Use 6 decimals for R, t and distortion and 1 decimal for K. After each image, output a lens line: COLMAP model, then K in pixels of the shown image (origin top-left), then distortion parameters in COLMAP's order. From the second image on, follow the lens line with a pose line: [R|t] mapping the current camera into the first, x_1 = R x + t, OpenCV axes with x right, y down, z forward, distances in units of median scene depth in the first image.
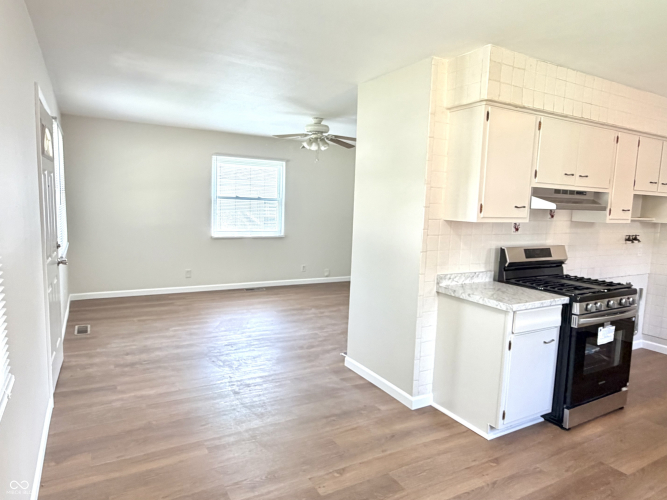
lens RADIAL K [[431.8, 0, 336.5], [0, 431.8, 252.1], [0, 0, 1]] dist [0.000005, 0.010062]
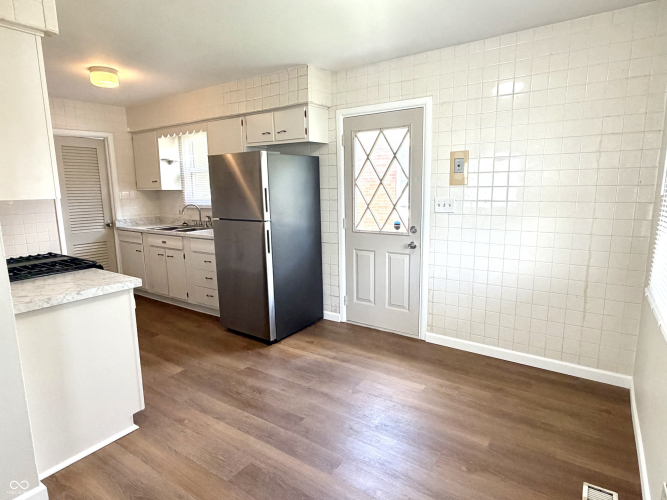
lens RADIAL K [[386.3, 0, 330.8], [0, 386.3, 243.7], [0, 0, 1]] dist [0.002249, 0.002526]
pose [[-0.422659, -0.161618, 0.891762, -0.452240], [0.105359, 0.968537, 0.225468, -0.088171], [-0.900144, 0.189252, -0.392333, 0.774835]]
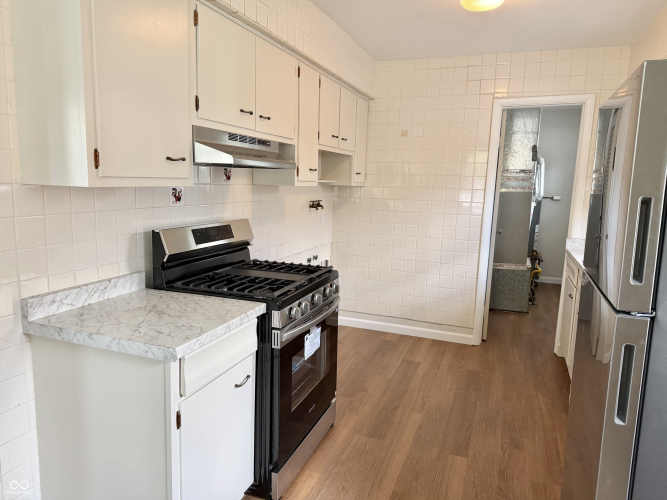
lens RADIAL K [[466.8, 0, 336.1], [0, 466.8, 252.7], [0, 0, 1]] dist [0.047417, -0.053300]
pose [[0.768806, -0.107344, 0.630409, 0.177471], [0.066770, 0.993897, 0.087810, -0.021239], [-0.635987, -0.025416, 0.771281, 0.373486]]
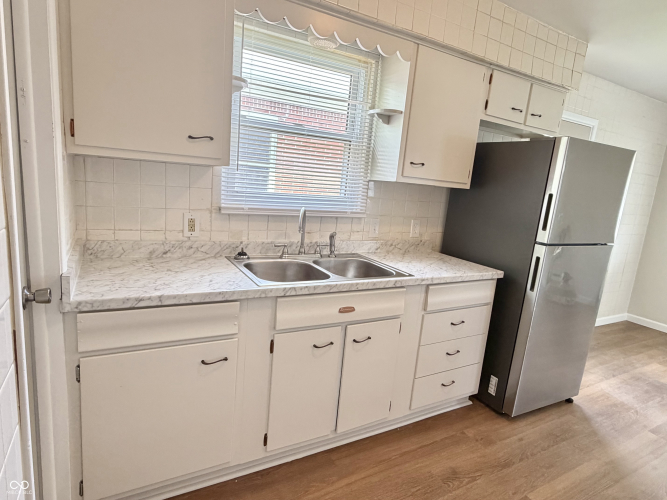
lens RADIAL K [[386.3, 0, 333.6], [0, 386.3, 250.4], [0, 0, 1]] dist [0.002249, 0.002526]
pose [[-0.992762, -0.119190, -0.014727, 1.149748], [-0.118290, 0.949265, 0.291383, -0.080993], [-0.020750, 0.291017, -0.956493, 1.291404]]
